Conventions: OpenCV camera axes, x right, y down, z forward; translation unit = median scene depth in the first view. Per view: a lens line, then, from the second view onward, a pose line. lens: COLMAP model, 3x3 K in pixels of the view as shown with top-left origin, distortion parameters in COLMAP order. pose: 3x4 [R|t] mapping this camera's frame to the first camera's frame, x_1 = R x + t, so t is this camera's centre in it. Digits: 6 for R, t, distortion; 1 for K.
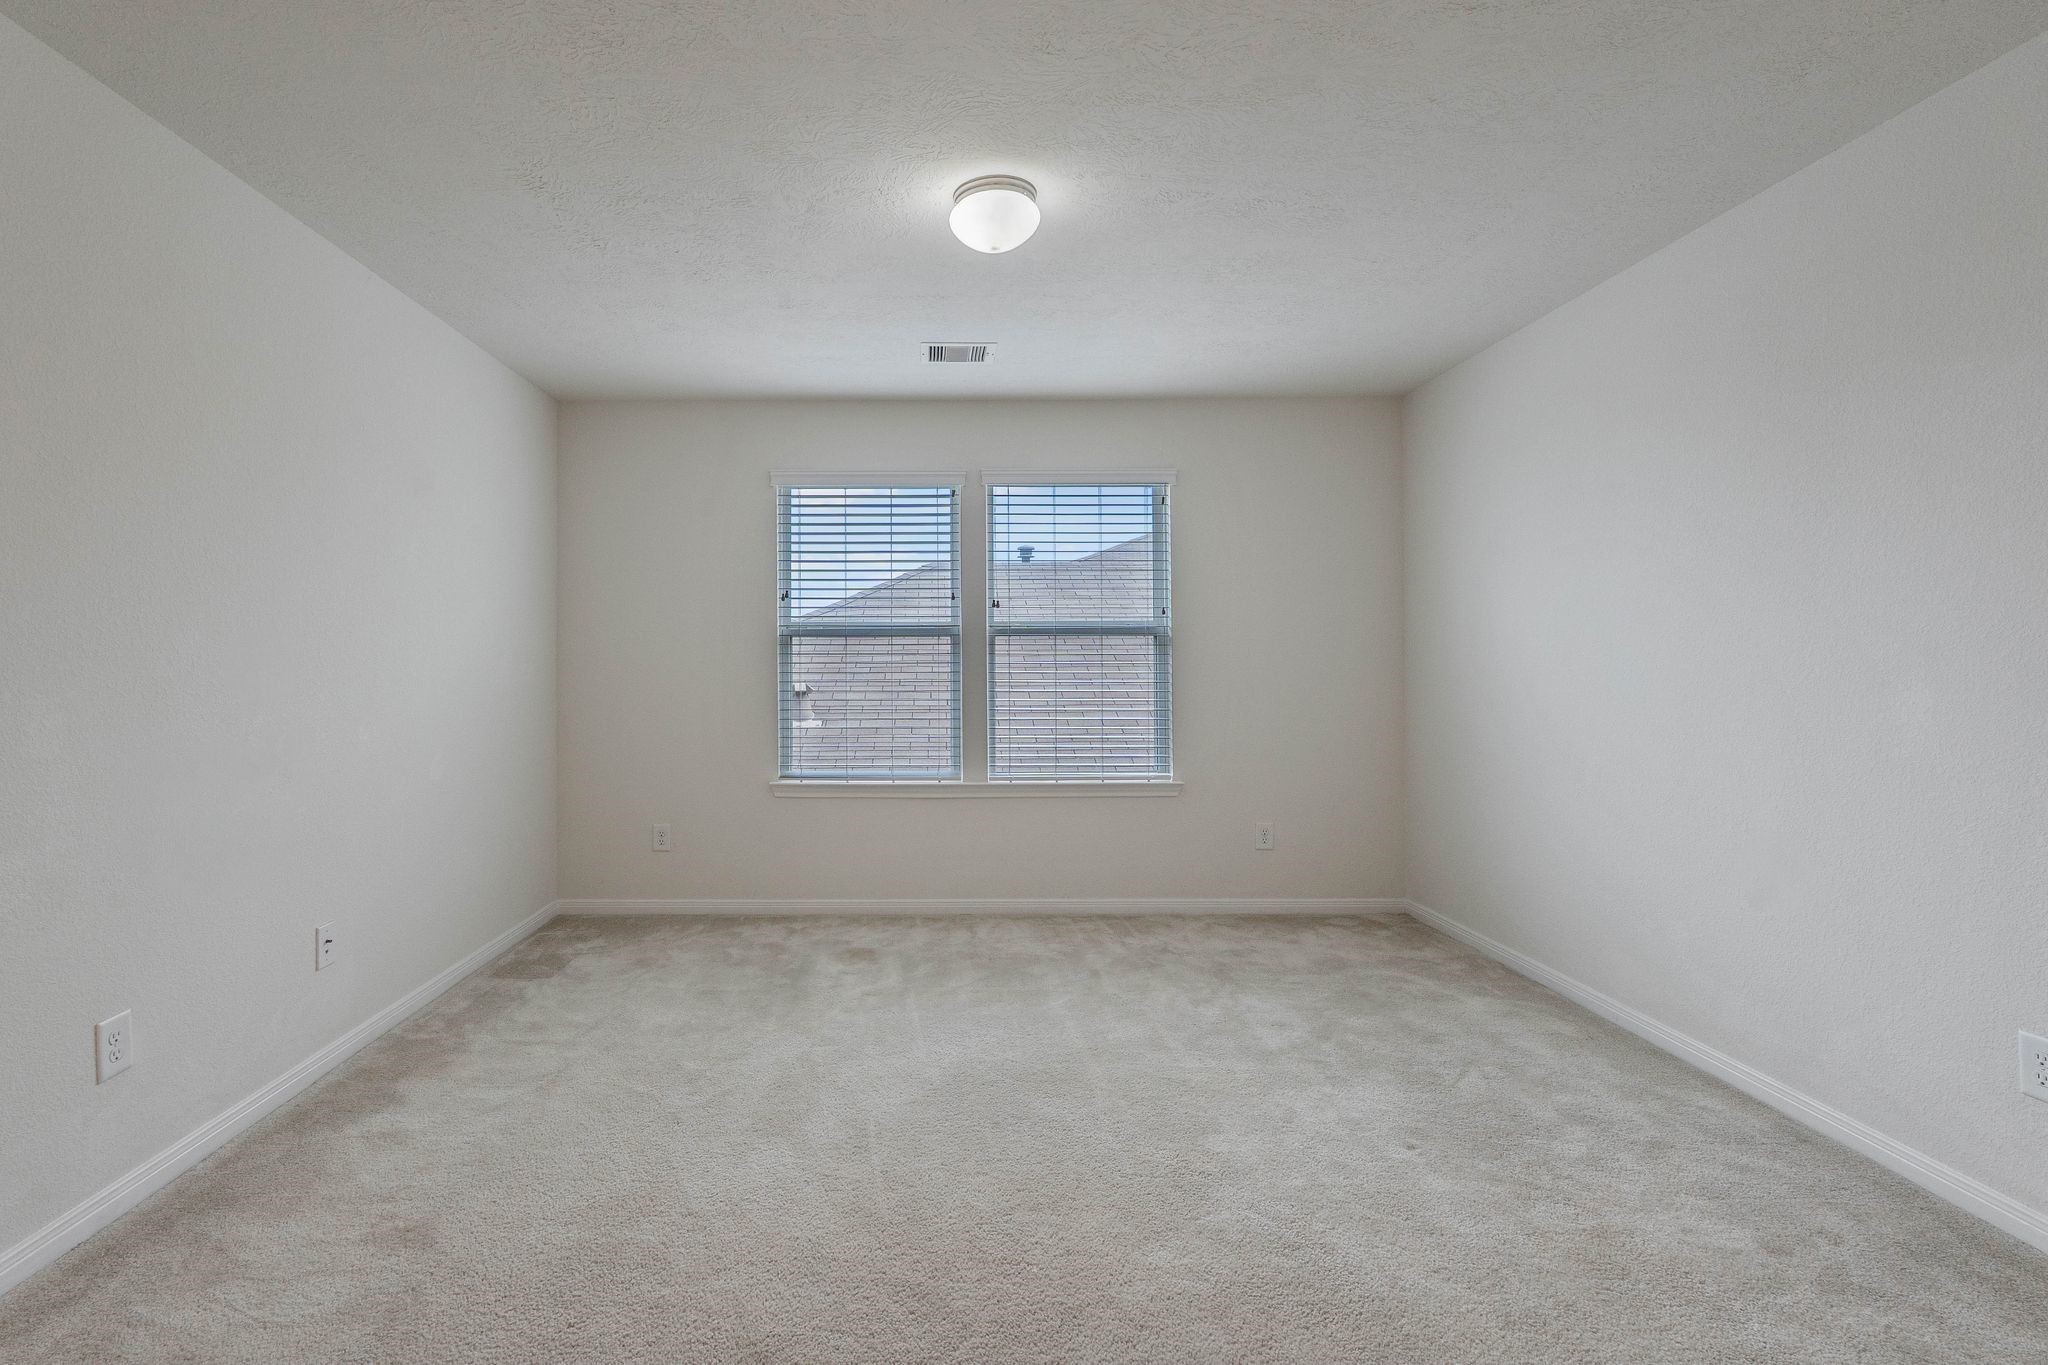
lens RADIAL K [[934.2, 0, 1026.4], [0, 934.2, 646.1], [0, 0, 1]] dist [-0.002477, 0.001345]
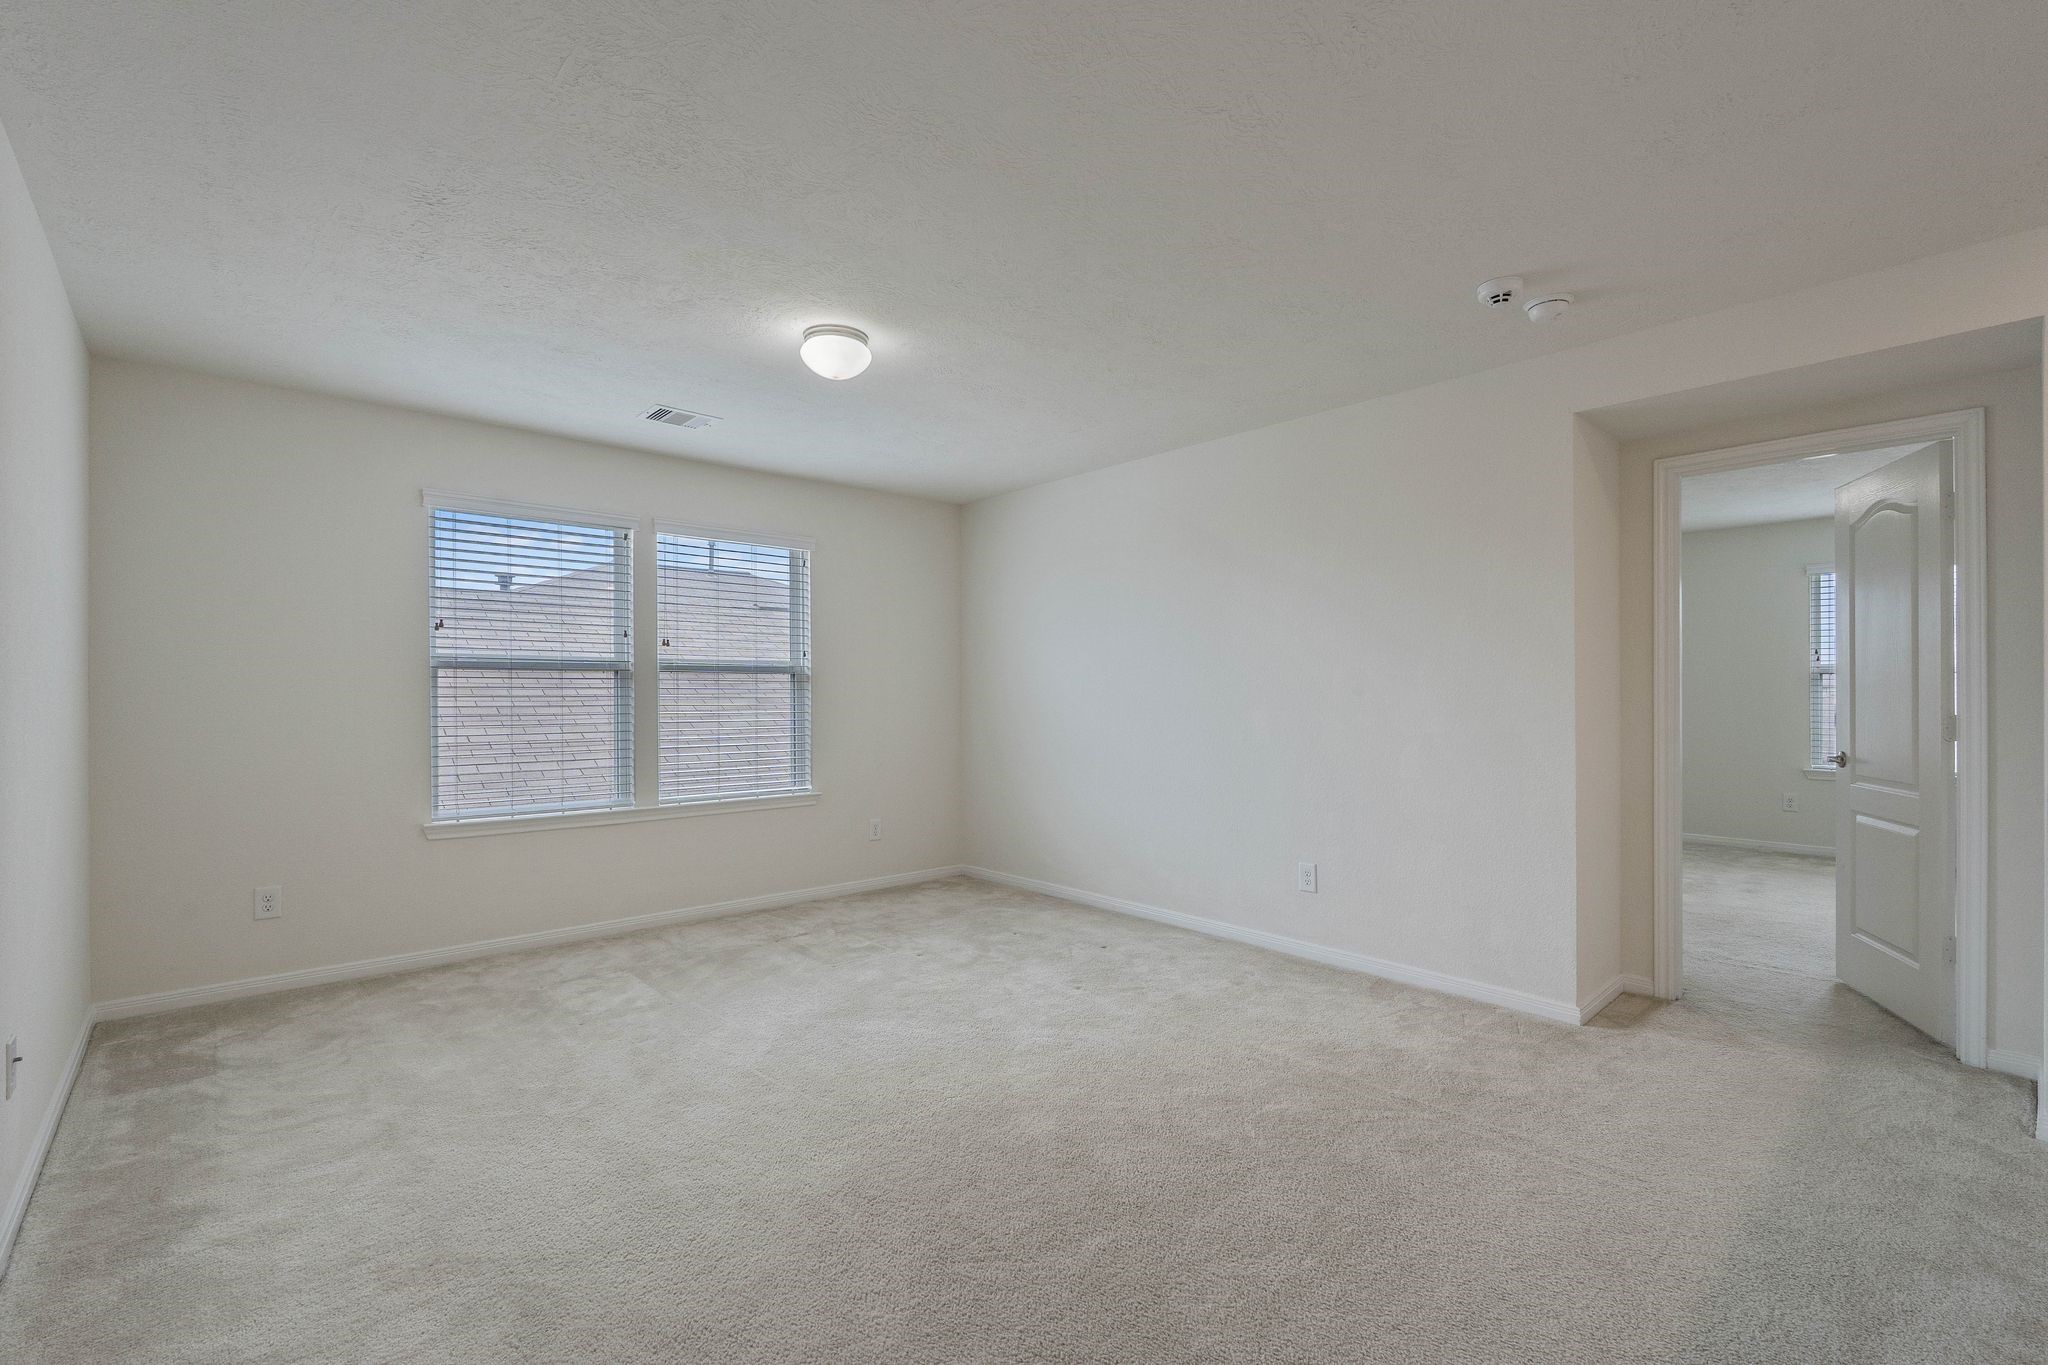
lens RADIAL K [[925.2, 0, 1024.5], [0, 925.2, 684.7], [0, 0, 1]] dist [-0.003713, 0.000307]
pose [[0.730518, 0.009282, 0.682831, -0.546814], [-0.010684, 0.999941, -0.002162, 0.002531], [-0.682810, -0.005716, 0.730574, -0.090864]]
